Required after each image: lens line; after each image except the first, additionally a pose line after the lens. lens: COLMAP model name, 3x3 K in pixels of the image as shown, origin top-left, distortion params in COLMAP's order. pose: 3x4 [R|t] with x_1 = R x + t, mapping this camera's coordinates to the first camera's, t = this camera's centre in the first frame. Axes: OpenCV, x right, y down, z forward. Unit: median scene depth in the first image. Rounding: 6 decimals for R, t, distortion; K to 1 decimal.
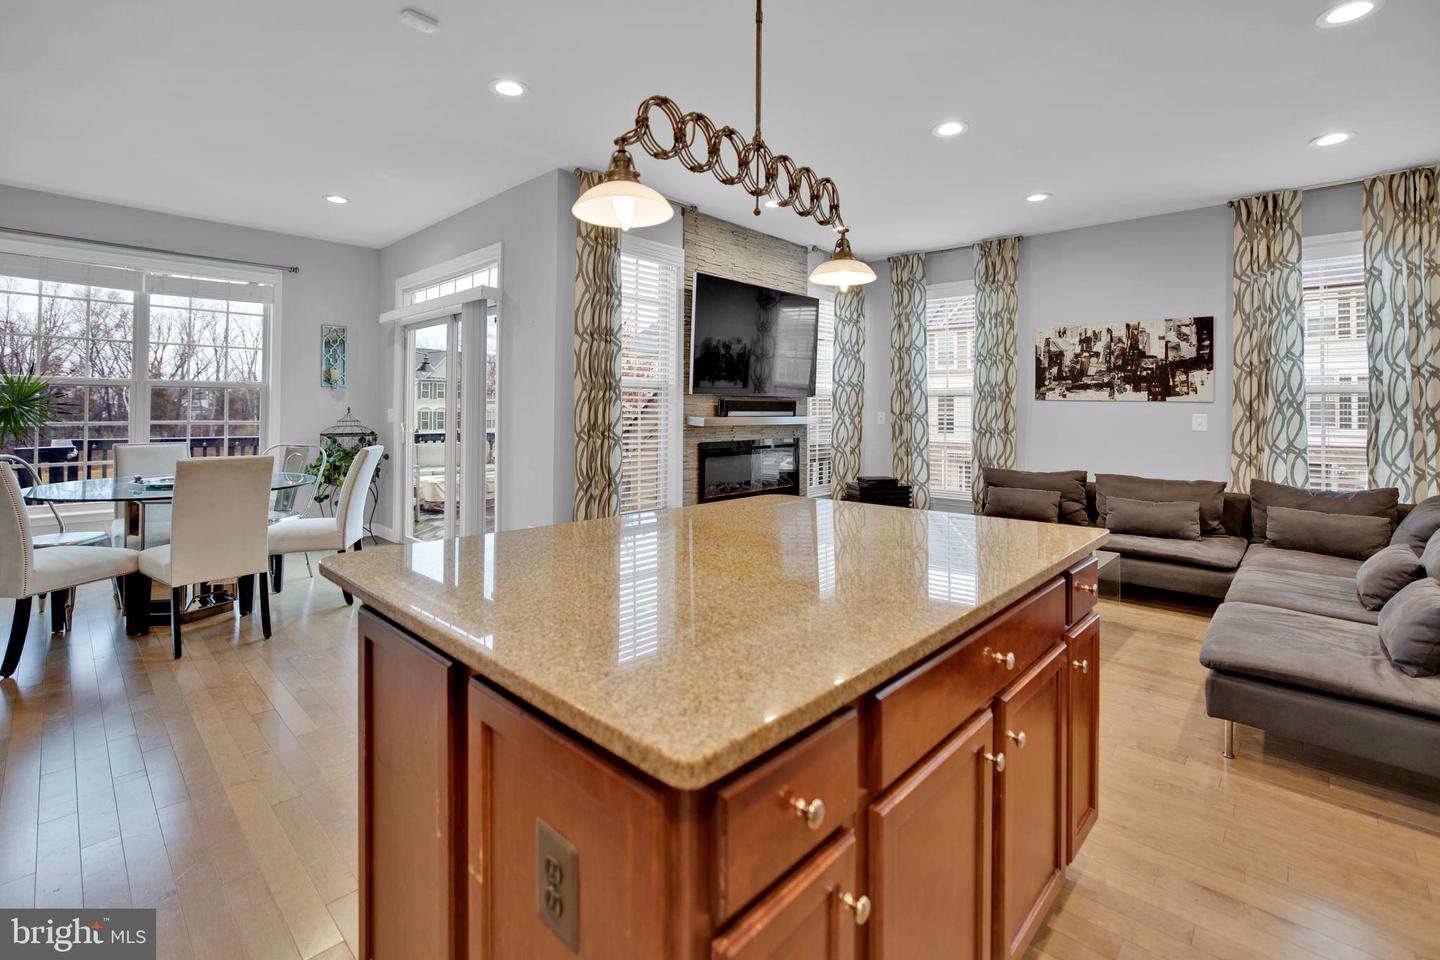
lens RADIAL K [[629.6, 0, 723.2], [0, 629.6, 393.4], [0, 0, 1]] dist [-0.039347, 0.013640]
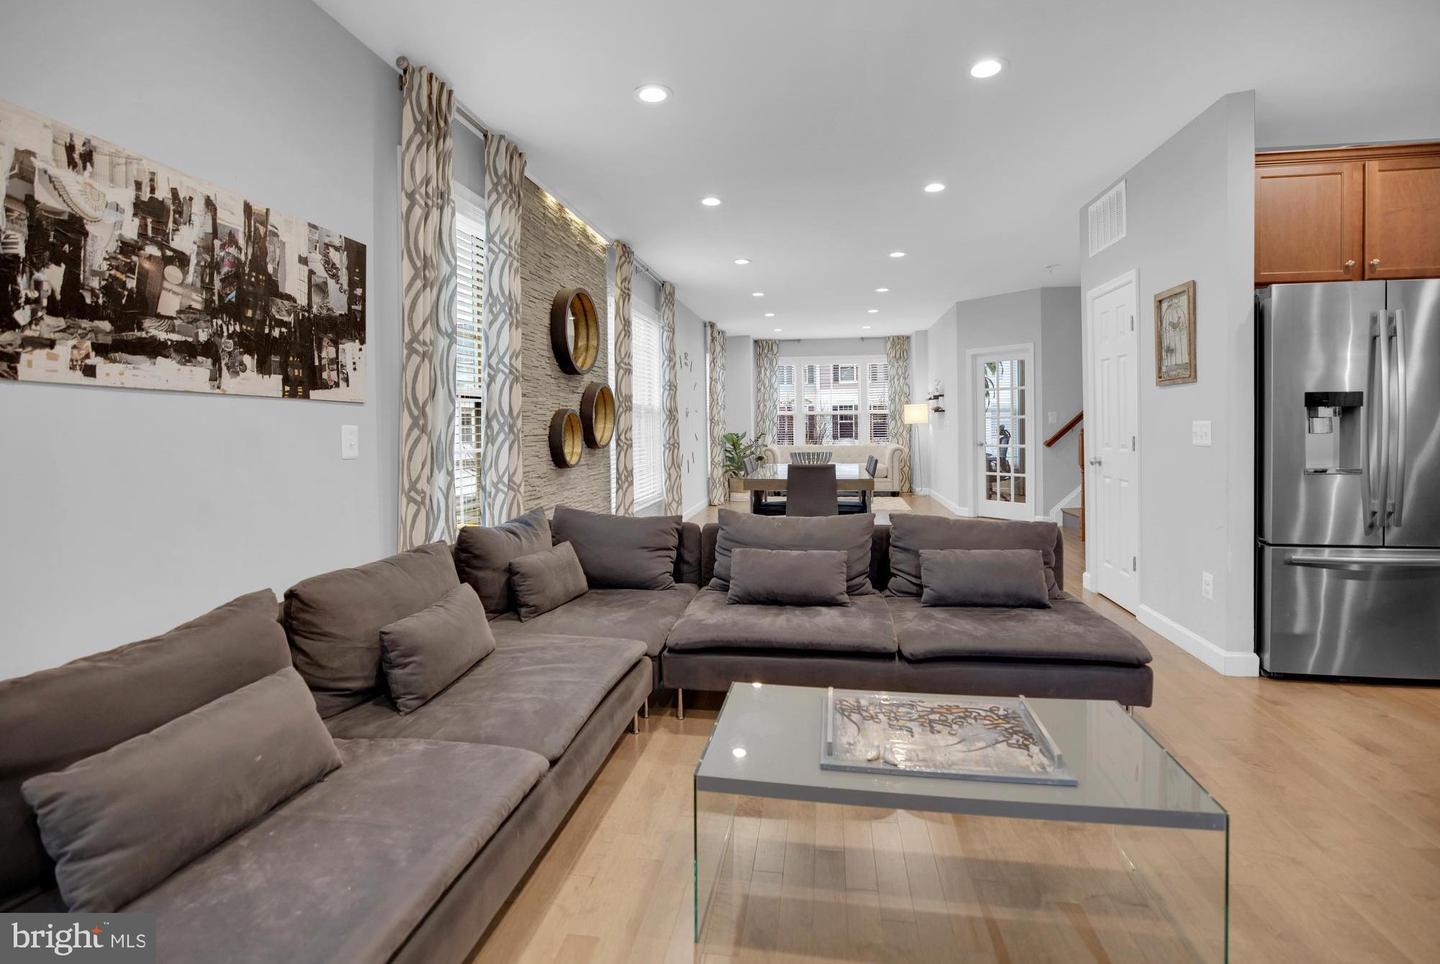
lens RADIAL K [[663.7, 0, 723.1], [0, 663.7, 437.4], [0, 0, 1]] dist [-0.036338, 0.014271]
pose [[-0.567578, -0.019422, 0.823090, 0.127377], [-0.012558, 0.999810, 0.014932, 0.029068], [-0.823224, -0.001861, -0.567714, 0.986141]]
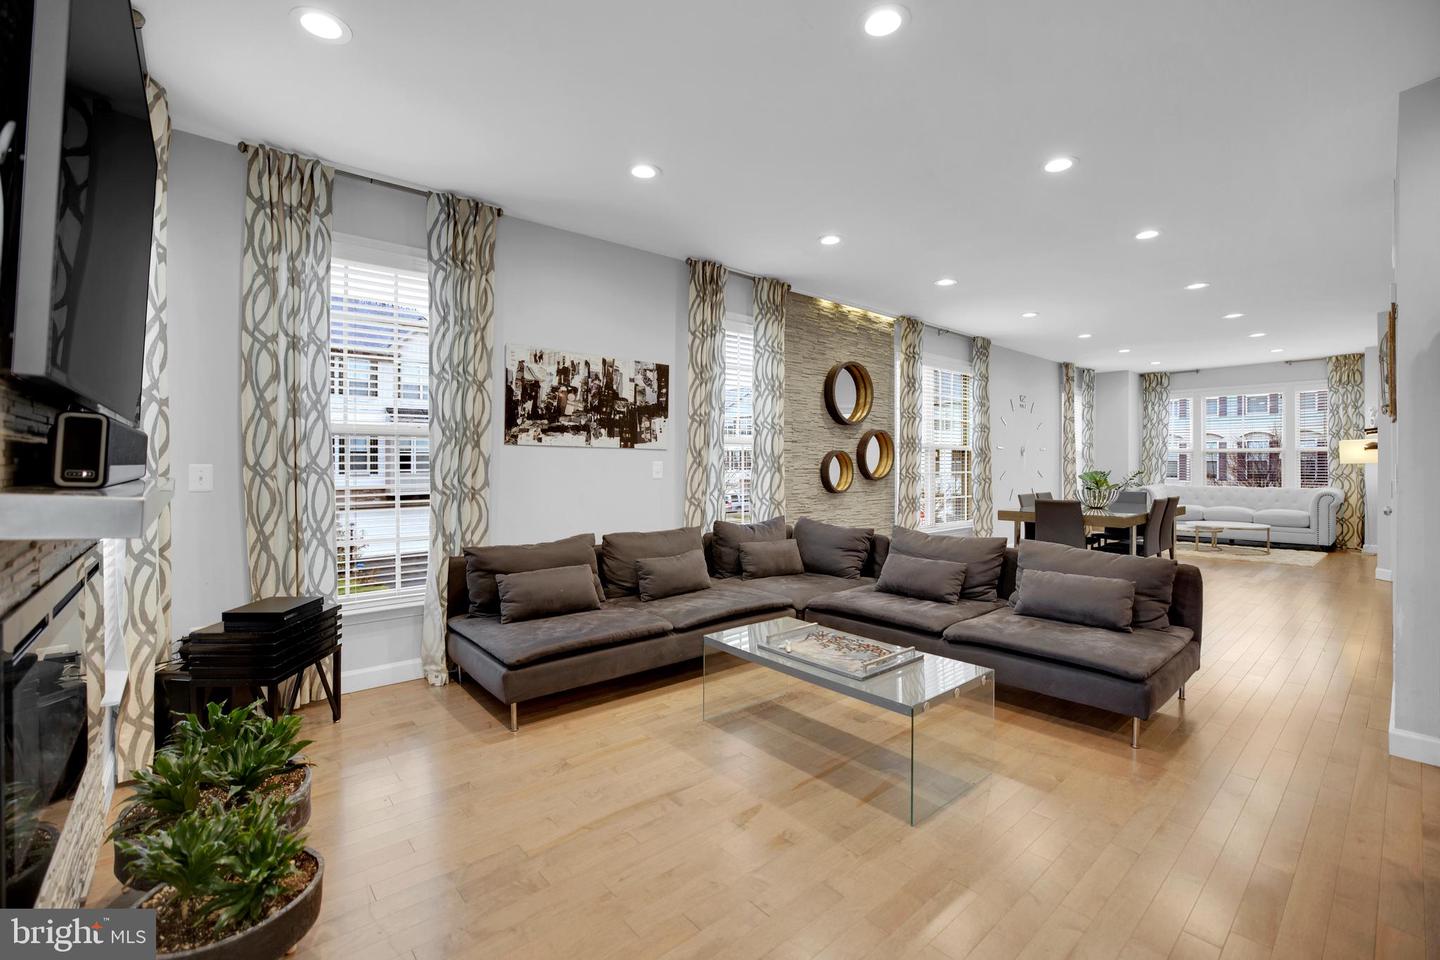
lens RADIAL K [[629.6, 0, 721.6], [0, 629.6, 460.8], [0, 0, 1]] dist [-0.039347, 0.013640]
pose [[0.098533, -0.007191, 0.995108, -0.211578], [-0.019931, 0.999759, 0.009198, 0.019366], [-0.994934, -0.020740, 0.098366, 0.745913]]
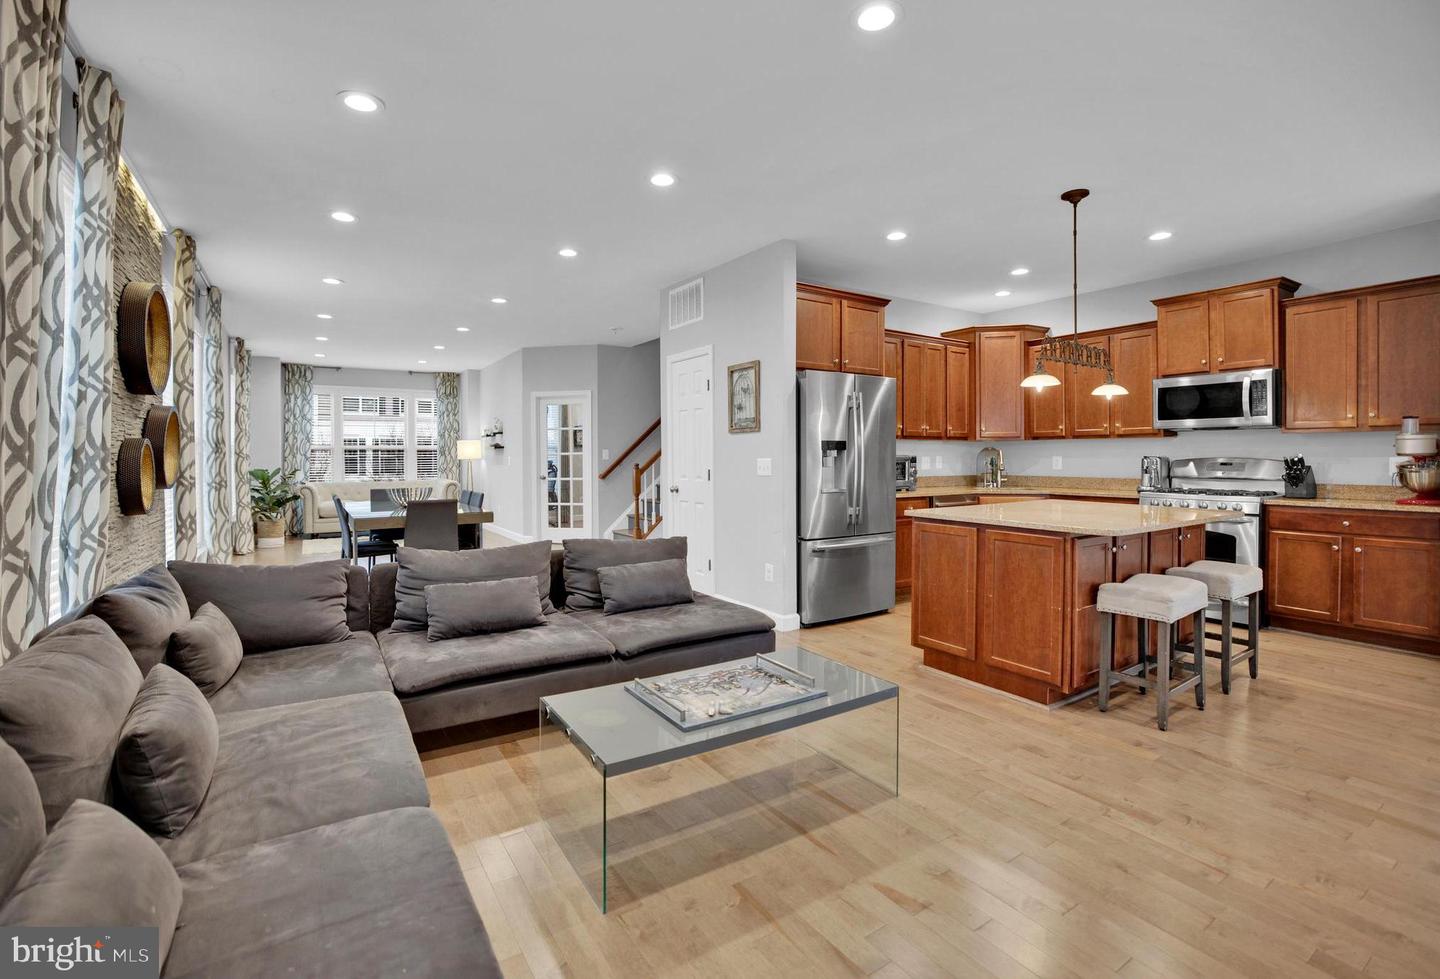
lens RADIAL K [[644.3, 0, 704.1], [0, 644.3, 464.2], [0, 0, 1]] dist [-0.040253, 0.013764]
pose [[-0.968869, -0.008510, 0.247426, 0.252148], [-0.010482, 0.999923, -0.006653, 0.031741], [-0.247350, -0.009040, -0.968884, 1.145058]]
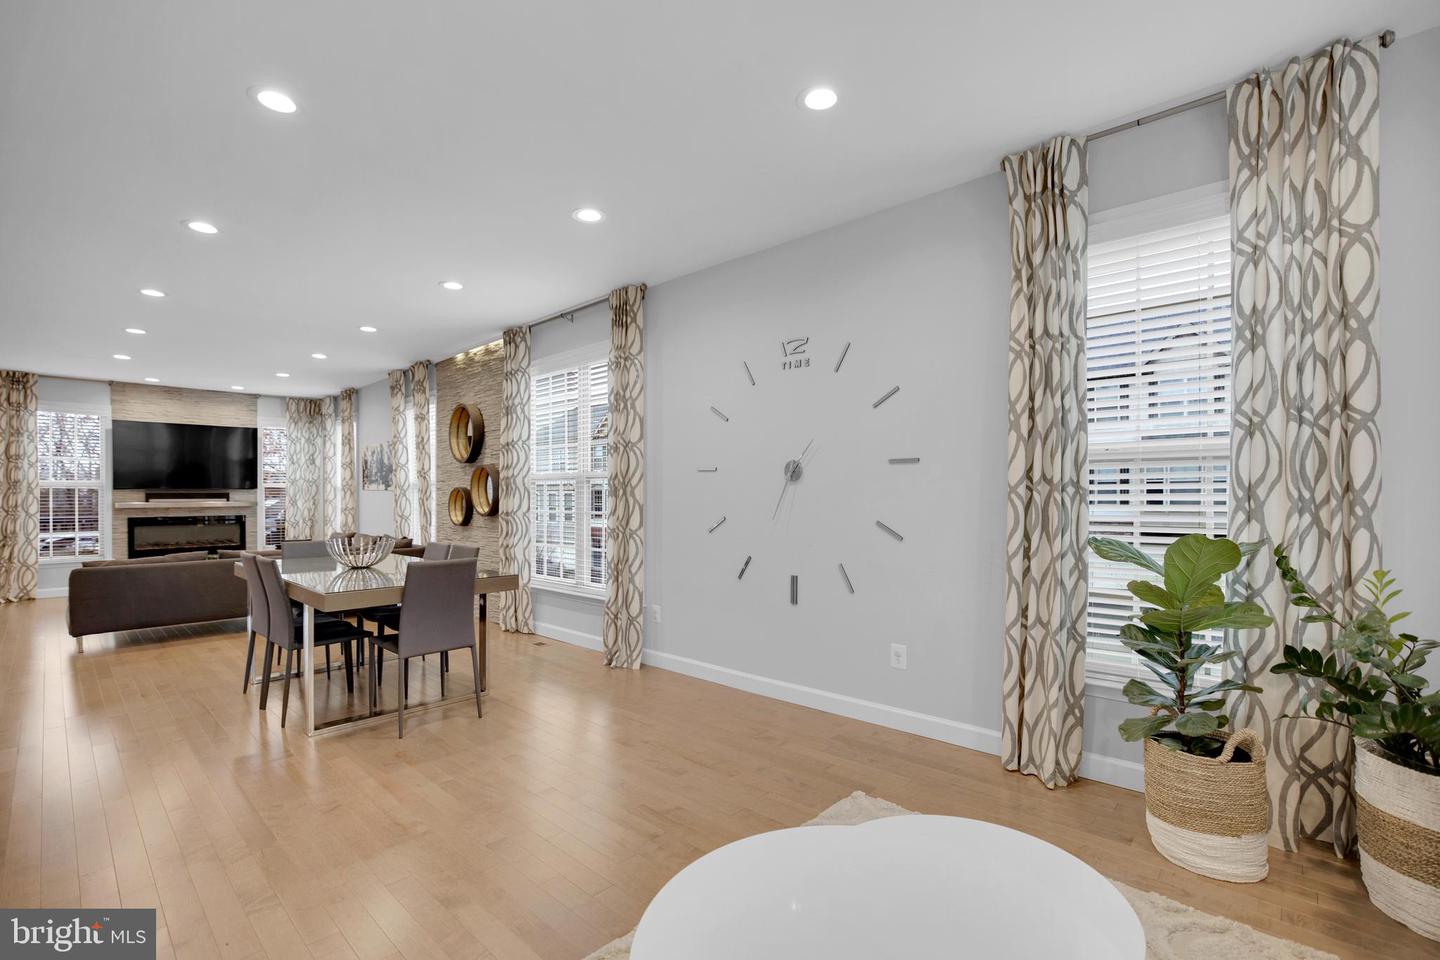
lens RADIAL K [[629.6, 0, 723.3], [0, 629.6, 495.0], [0, 0, 1]] dist [-0.039347, 0.013640]
pose [[0.999823, -0.013008, 0.013627, 1.547001], [0.012702, 0.999670, 0.022307, 0.000519], [-0.013913, -0.022130, 0.999658, -0.687636]]
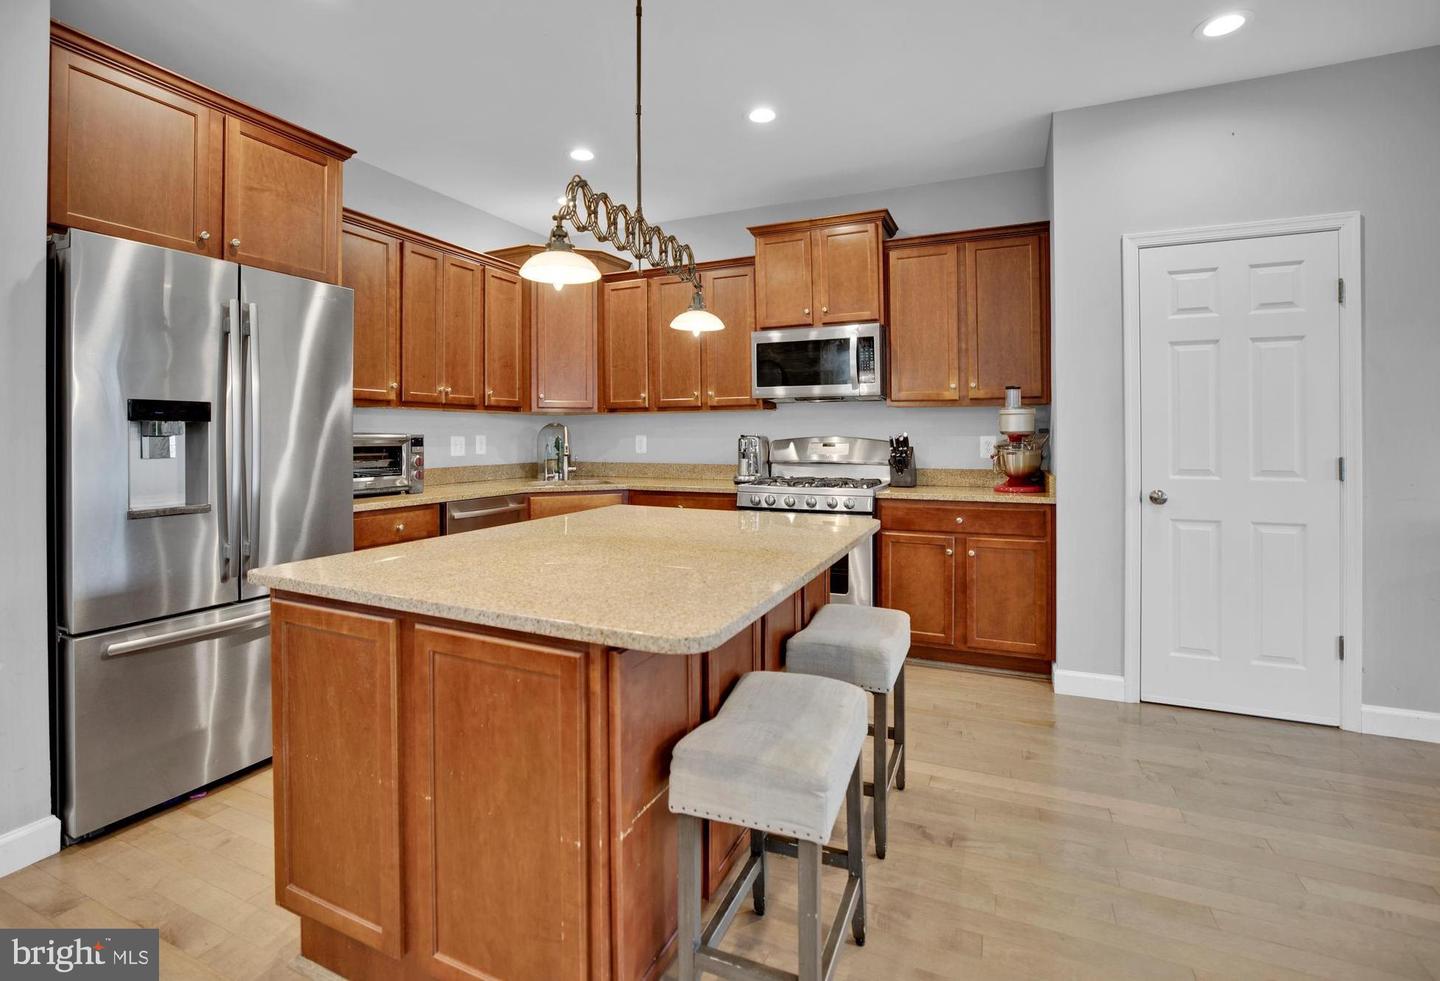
lens RADIAL K [[666.7, 0, 716.5], [0, 666.7, 428.7], [0, 0, 1]] dist [-0.029362, 0.006710]
pose [[-0.944618, -0.008410, -0.328063, 0.102452], [0.002417, 0.999466, -0.032580, 0.022428], [0.328162, -0.031568, -0.944094, 0.709187]]
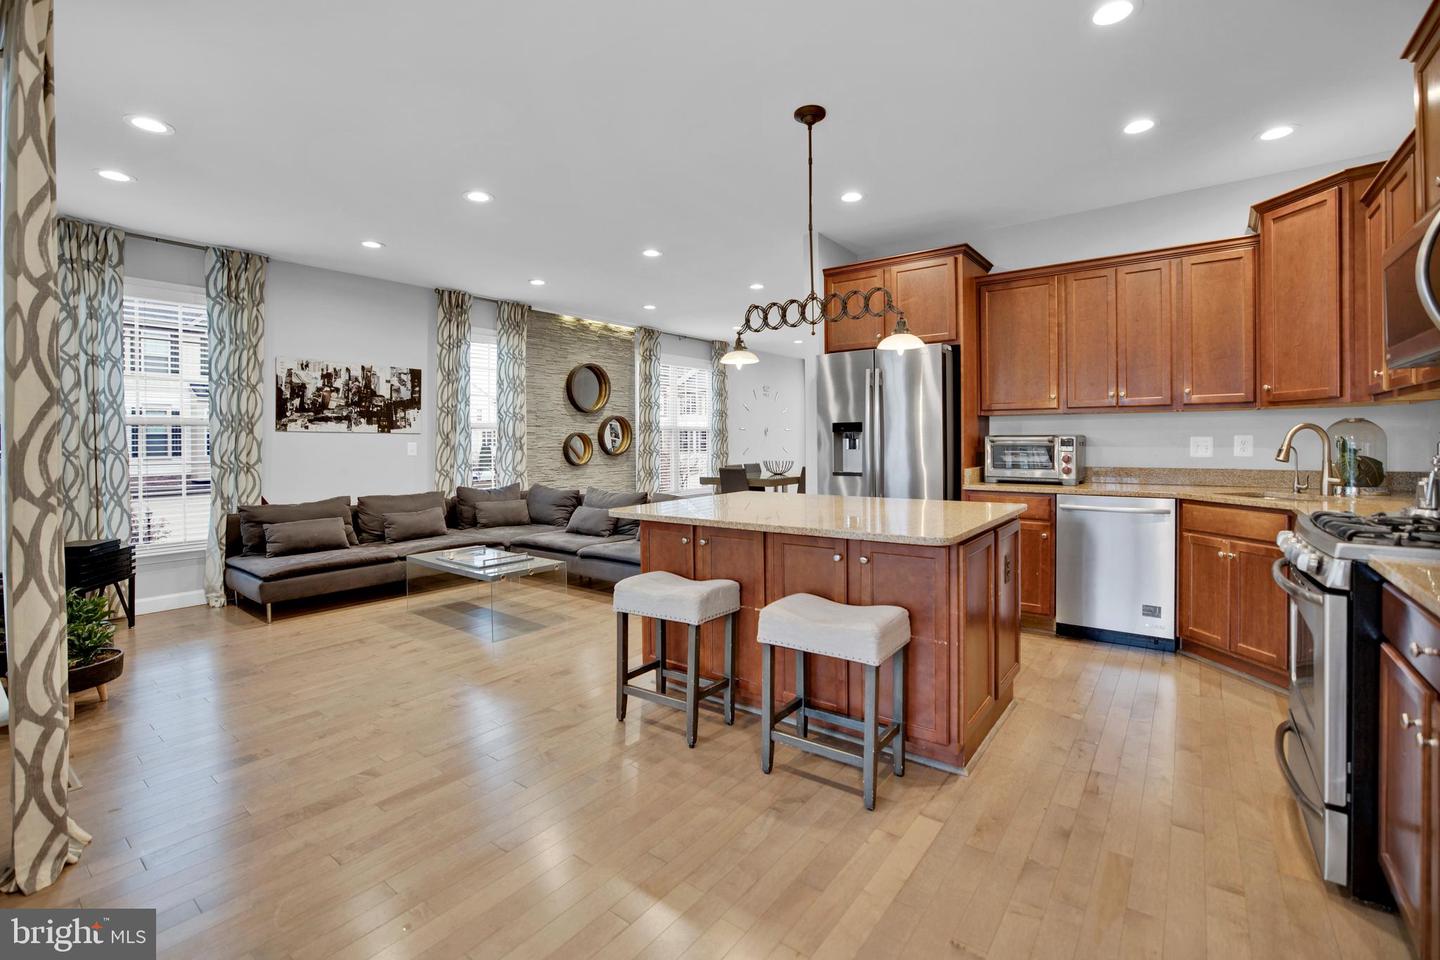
lens RADIAL K [[629.6, 0, 720.8], [0, 629.6, 443.7], [0, 0, 1]] dist [-0.039347, 0.013640]
pose [[-0.103308, -0.012900, 0.994566, -0.576525], [-0.012819, 0.999850, 0.011637, 0.010917], [-0.994567, -0.011548, -0.103458, 0.452946]]
